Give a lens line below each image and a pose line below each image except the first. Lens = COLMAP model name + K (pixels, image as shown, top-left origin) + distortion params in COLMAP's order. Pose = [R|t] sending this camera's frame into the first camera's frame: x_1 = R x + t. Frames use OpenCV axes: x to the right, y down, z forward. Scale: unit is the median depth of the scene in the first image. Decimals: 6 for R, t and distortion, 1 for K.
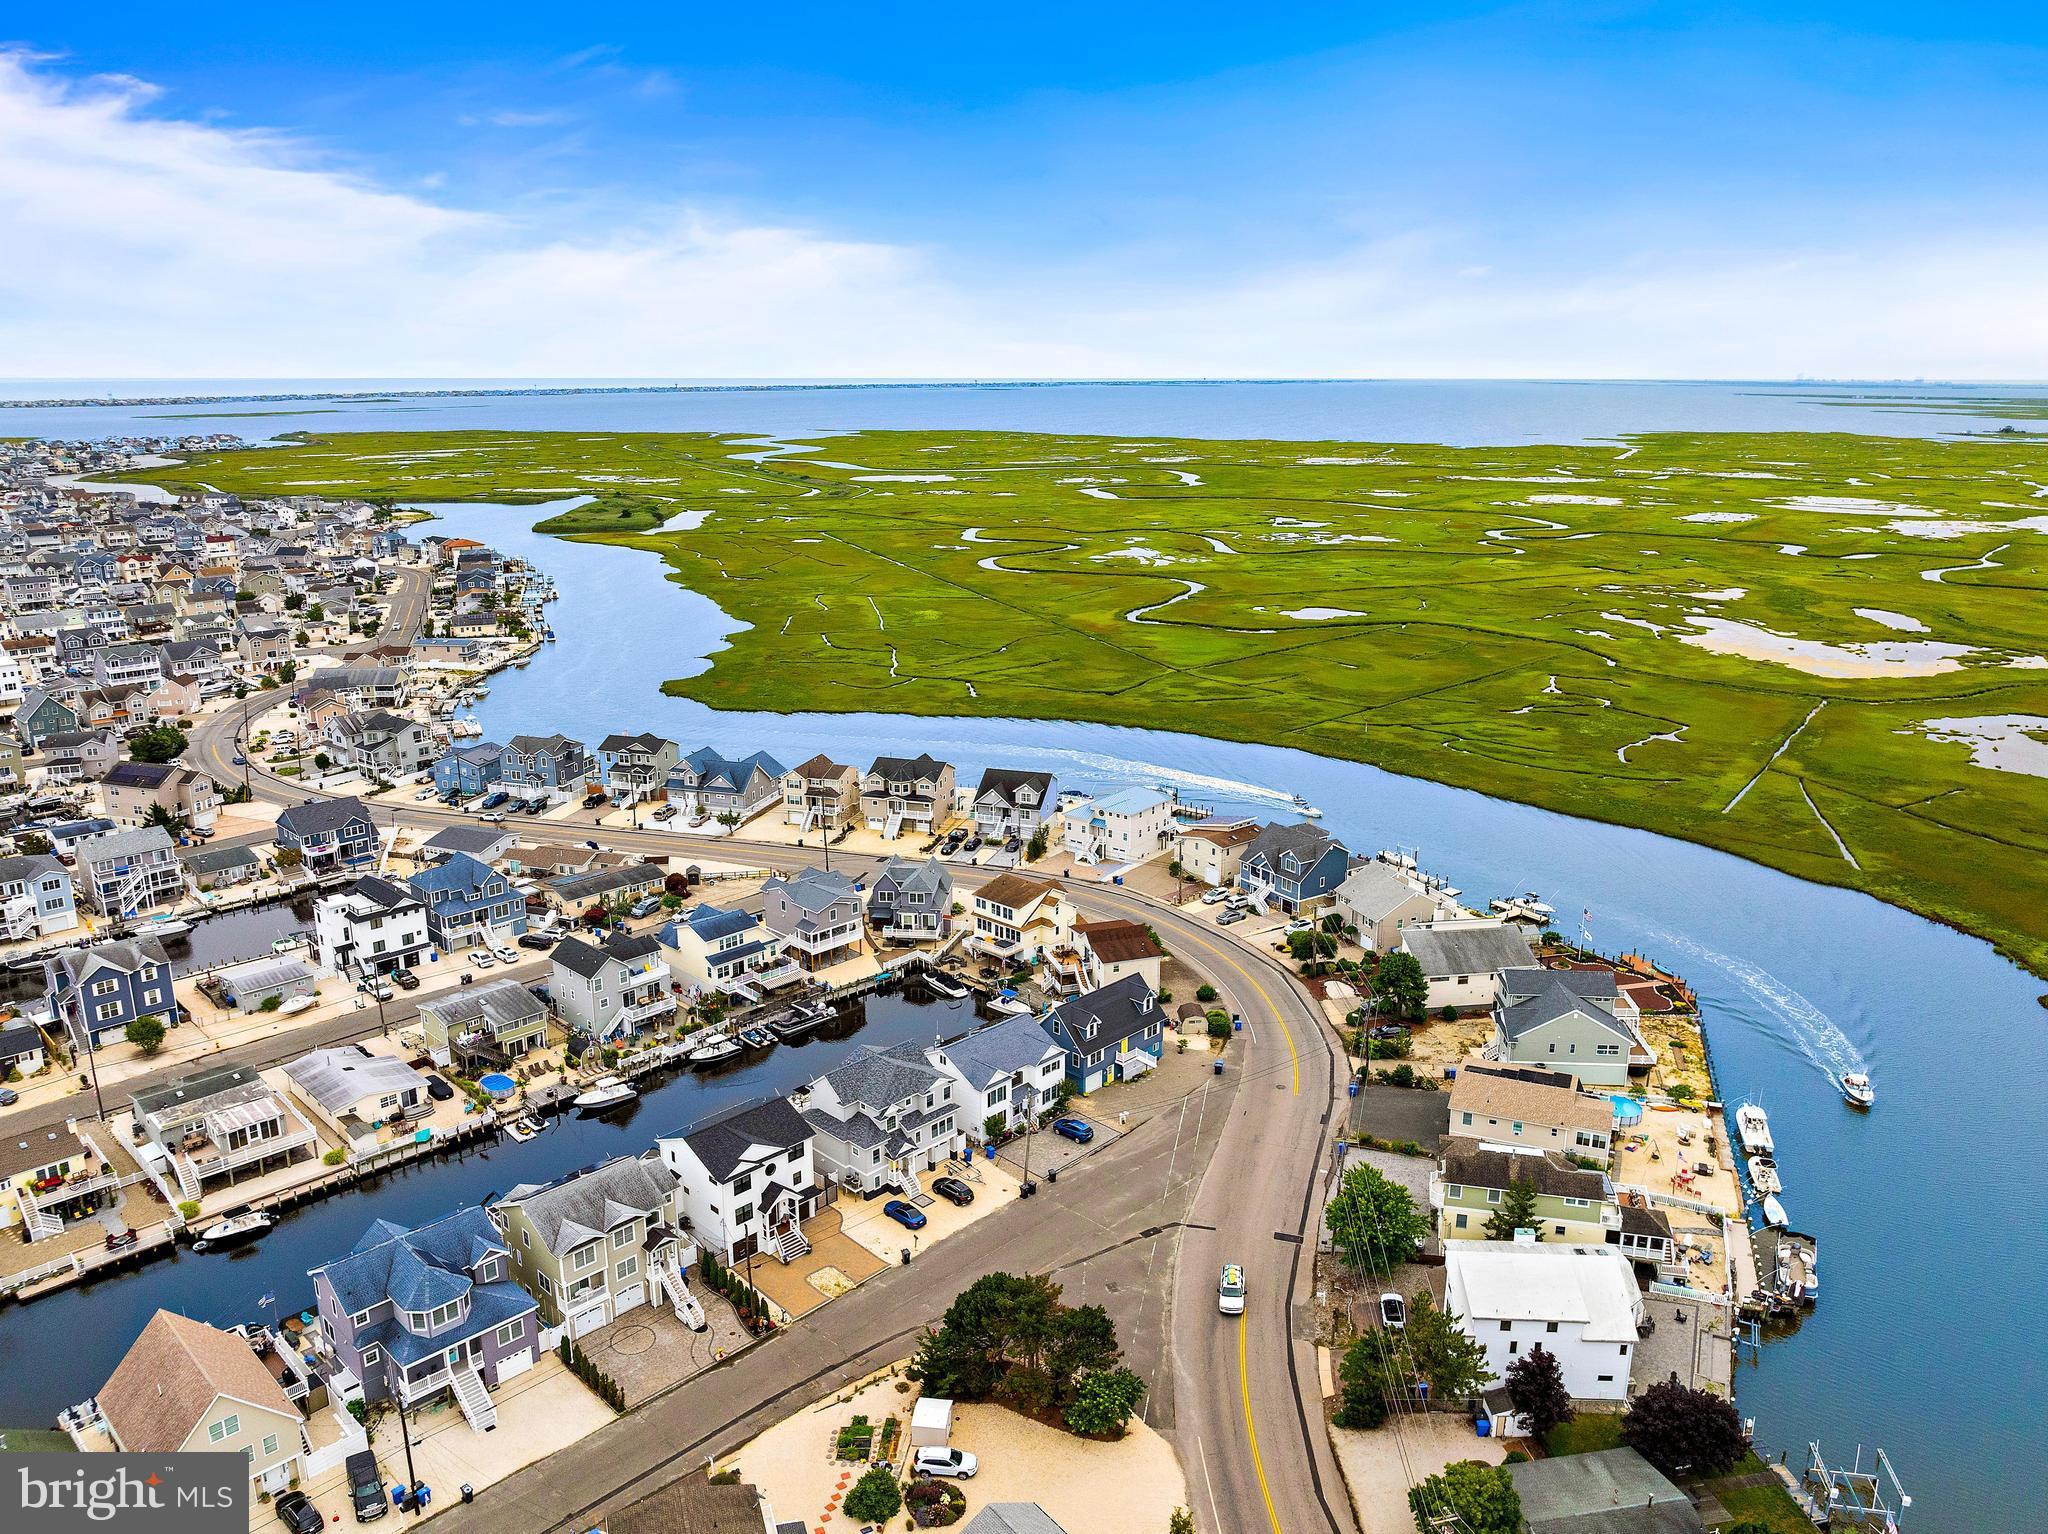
lens RADIAL K [[1441.3, 0, 1057.1], [0, 1441.3, 763.3], [0, 0, 1]] dist [-0.037316, -0.001377]
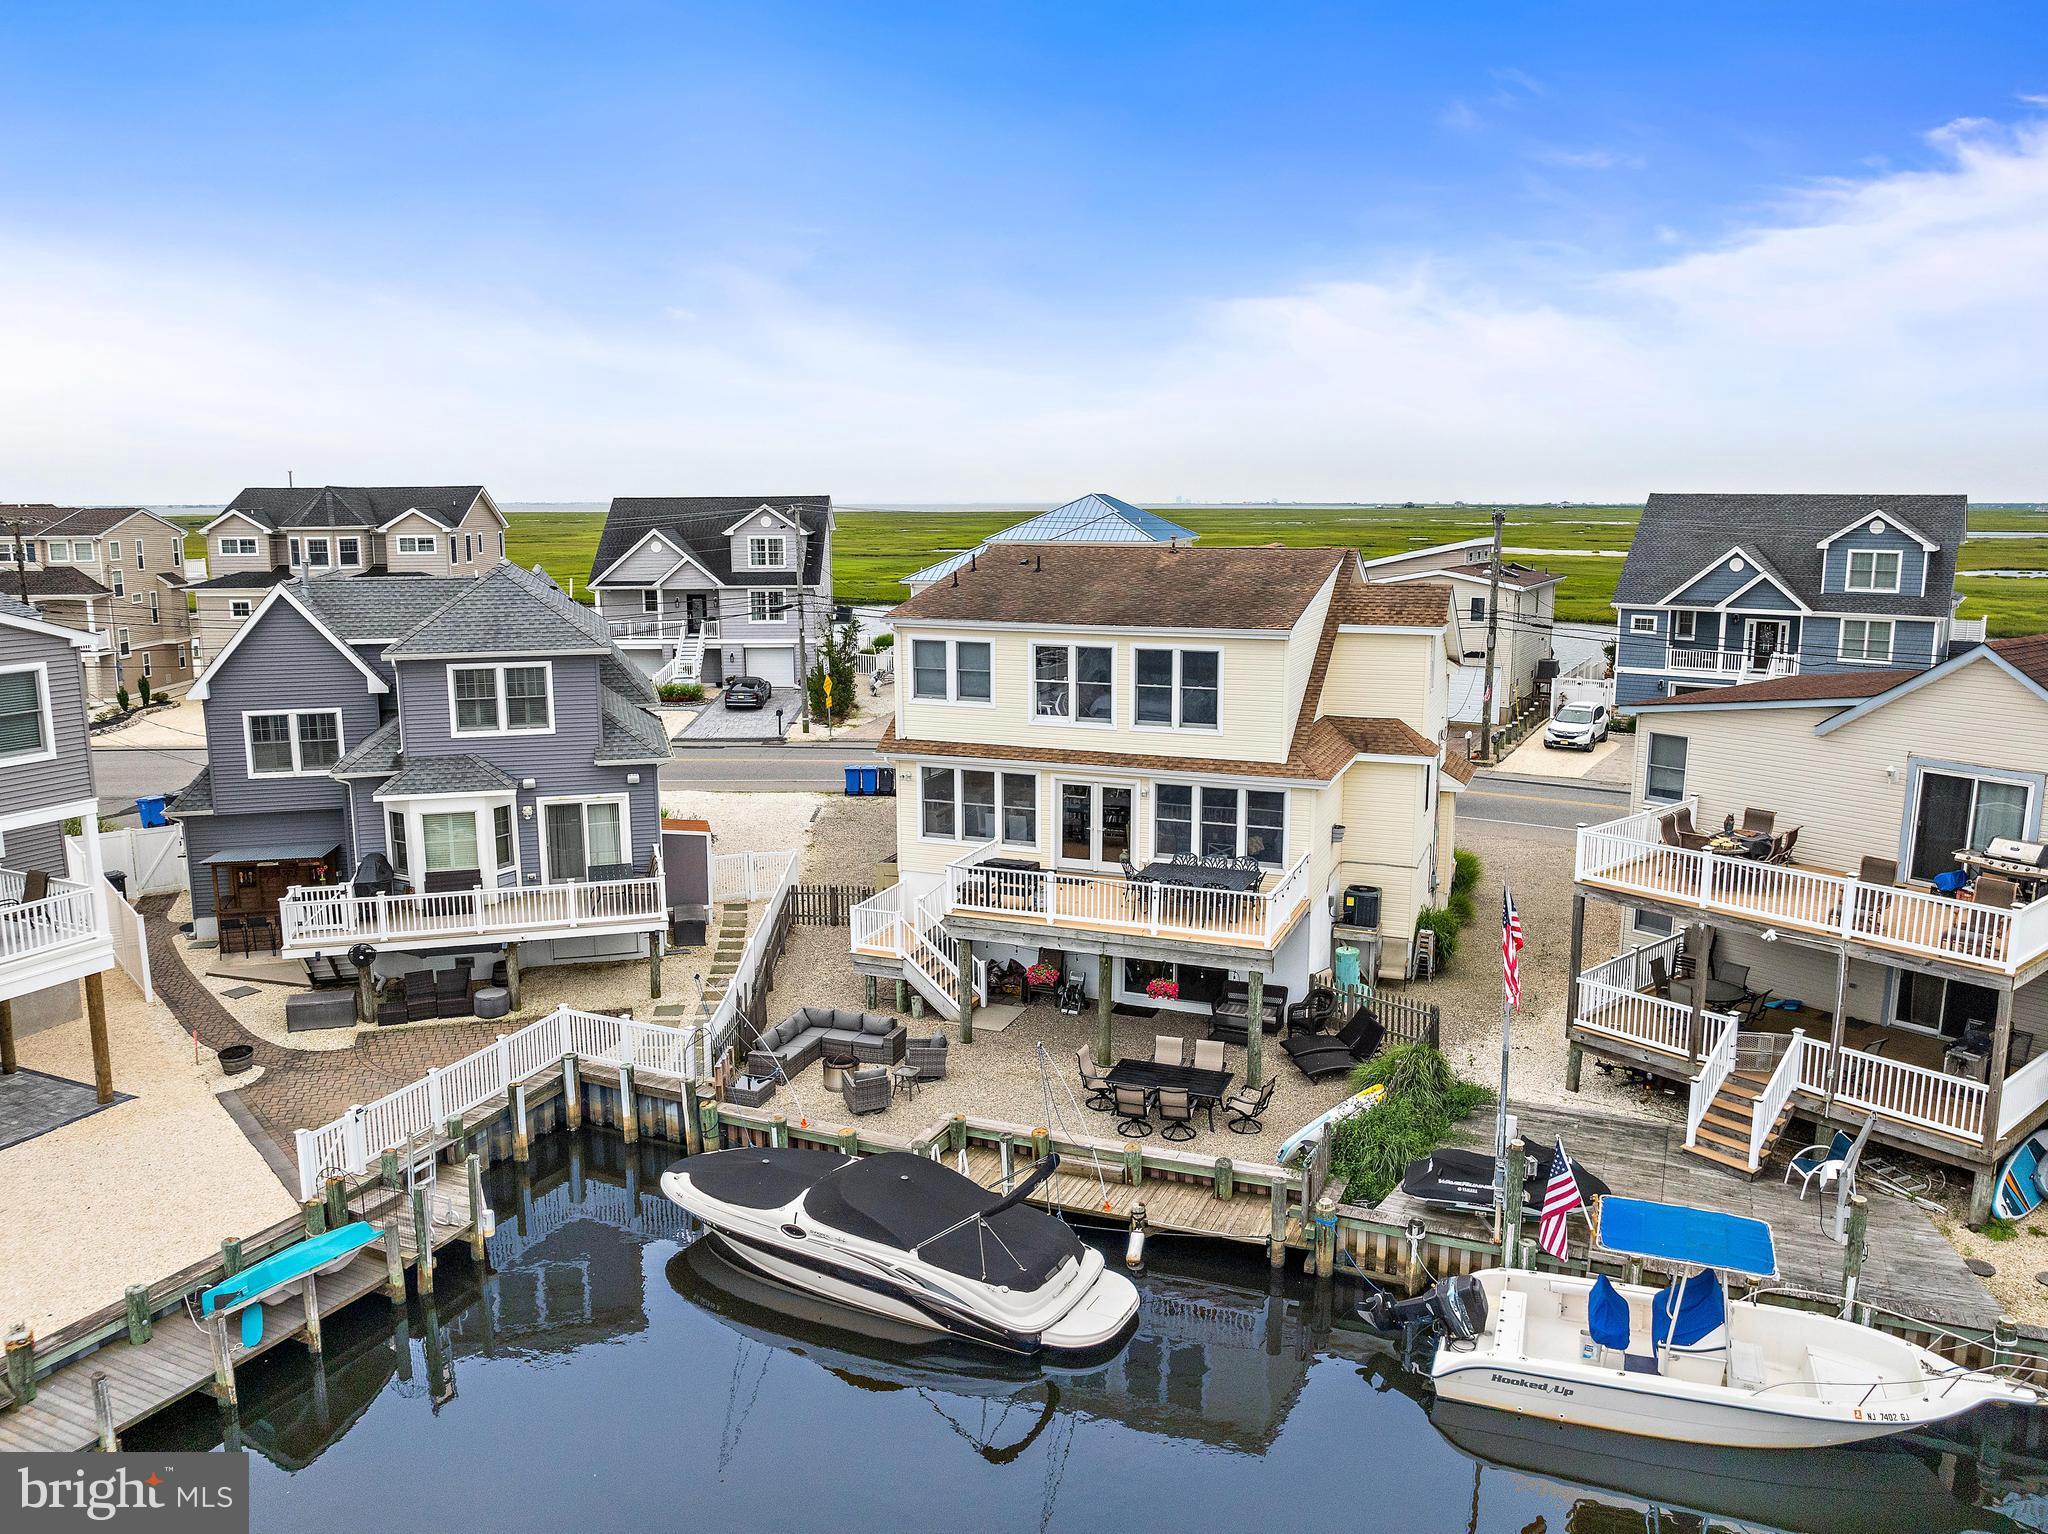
lens RADIAL K [[1457.5, 0, 1013.0], [0, 1457.5, 768.9], [0, 0, 1]] dist [-0.034574, -0.003576]
pose [[0.938460, -0.064310, 0.339348, -0.099184], [0.091881, 0.993594, -0.065799, 0.116913], [-0.332942, 0.092929, 0.938357, 0.829864]]
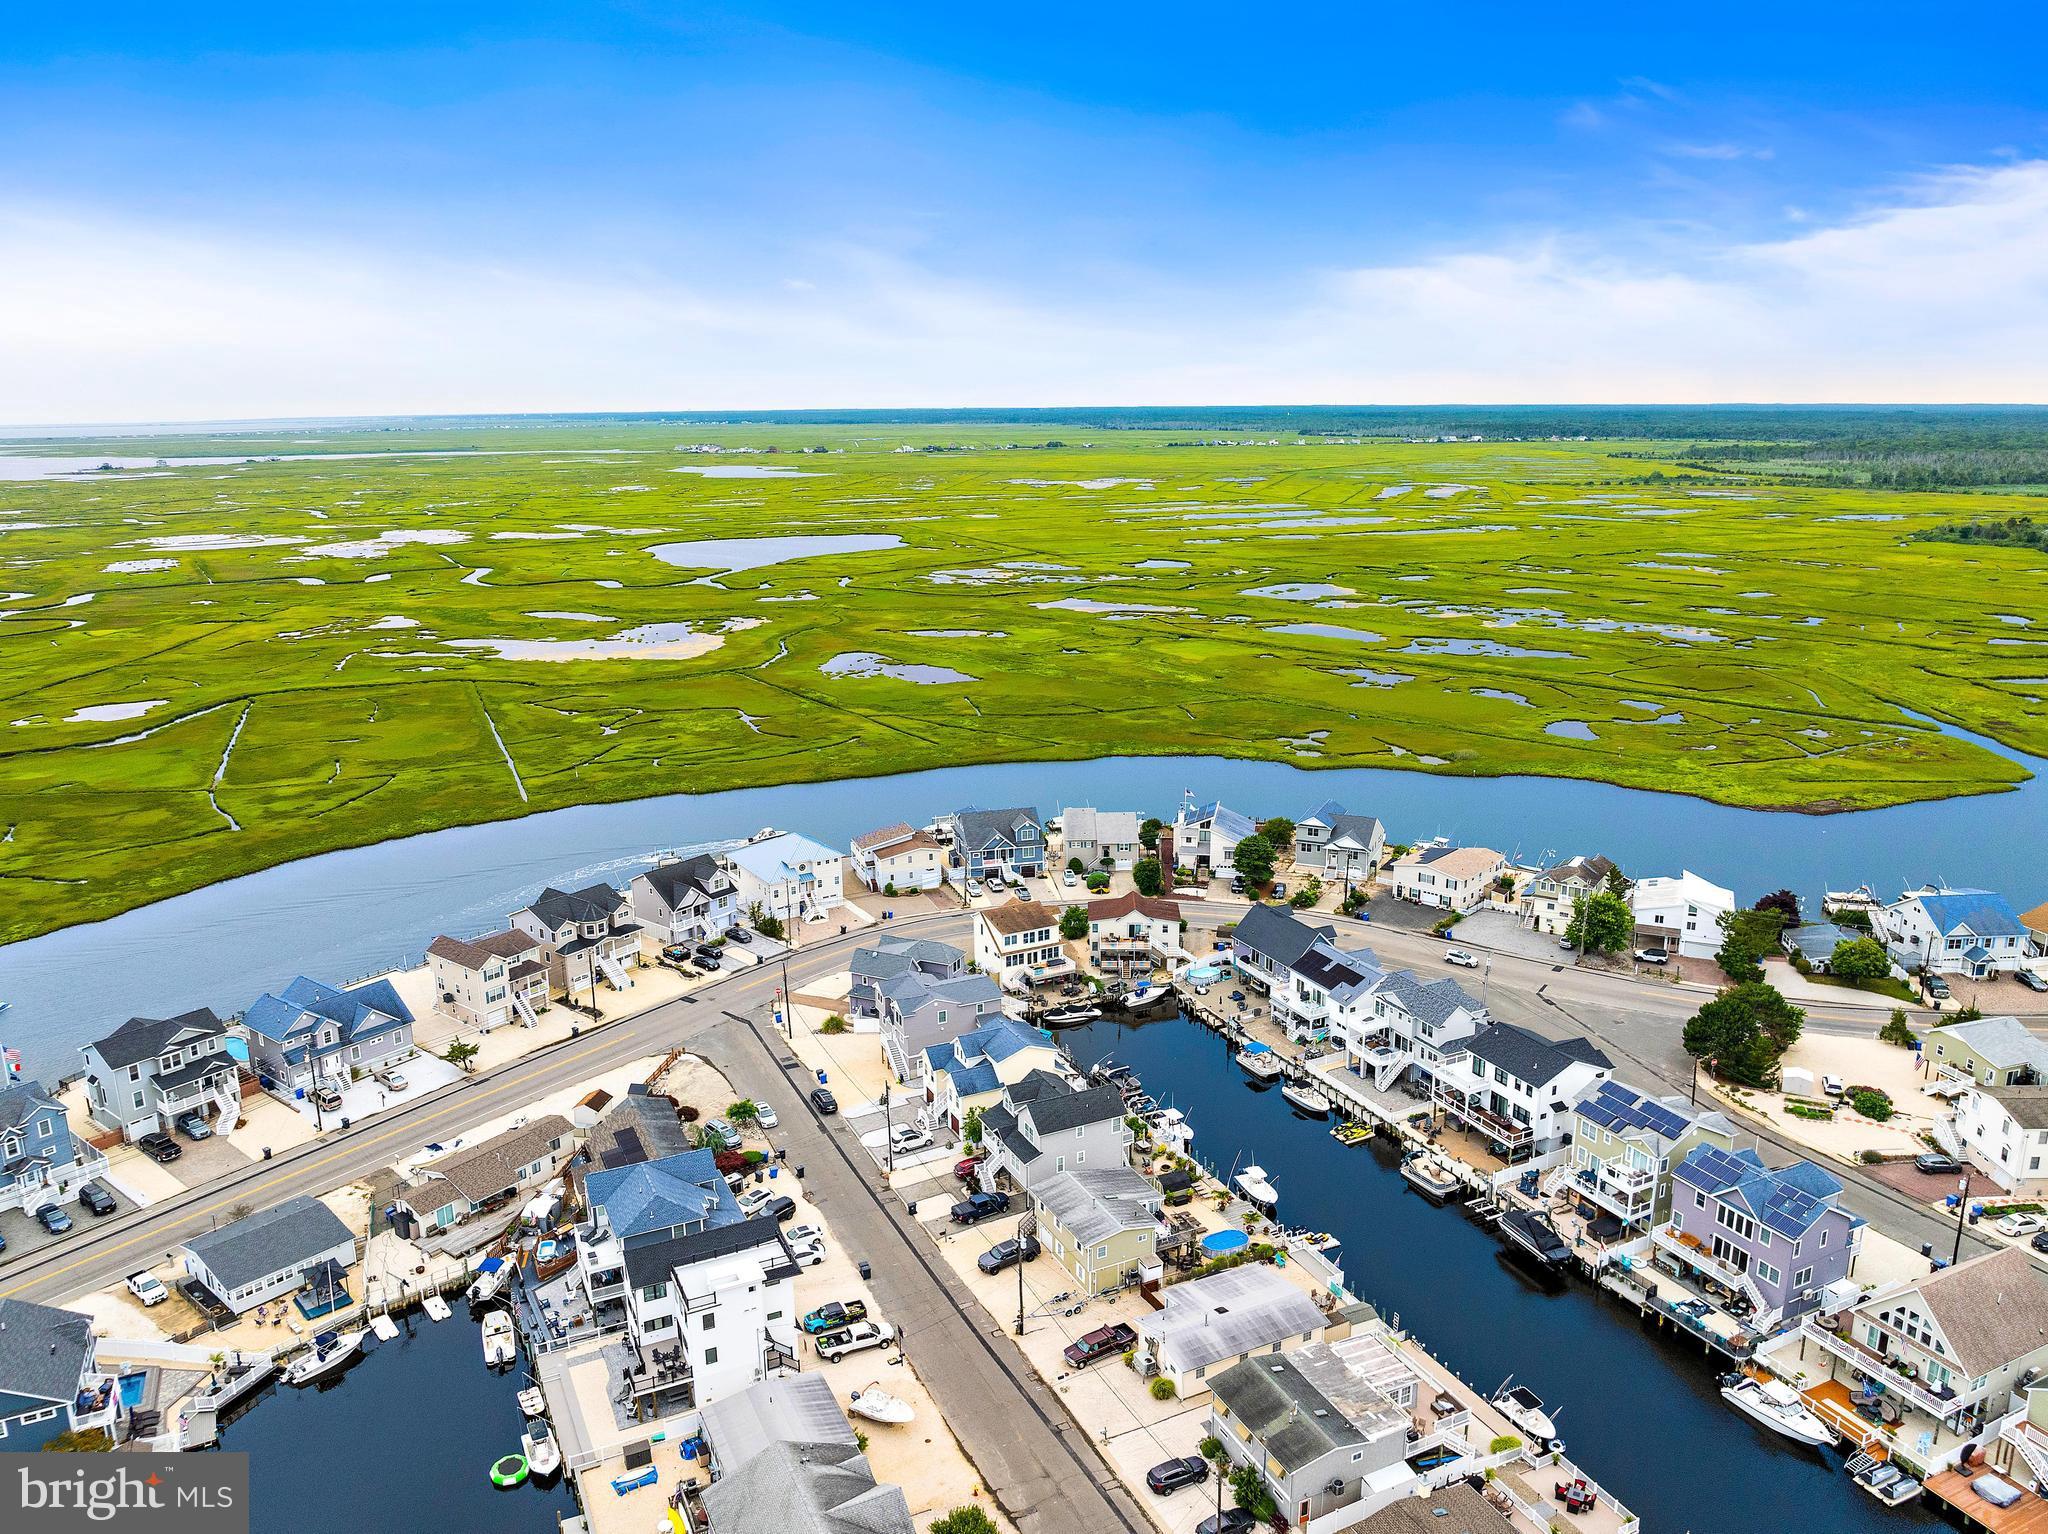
lens RADIAL K [[1457.5, 0, 1013.0], [0, 1457.5, 768.9], [0, 0, 1]] dist [-0.034574, -0.003576]
pose [[0.357562, -0.230096, 0.905100, -0.893171], [0.253387, 0.956720, 0.143118, -0.149377], [-0.898858, 0.178167, 0.400389, 0.572099]]
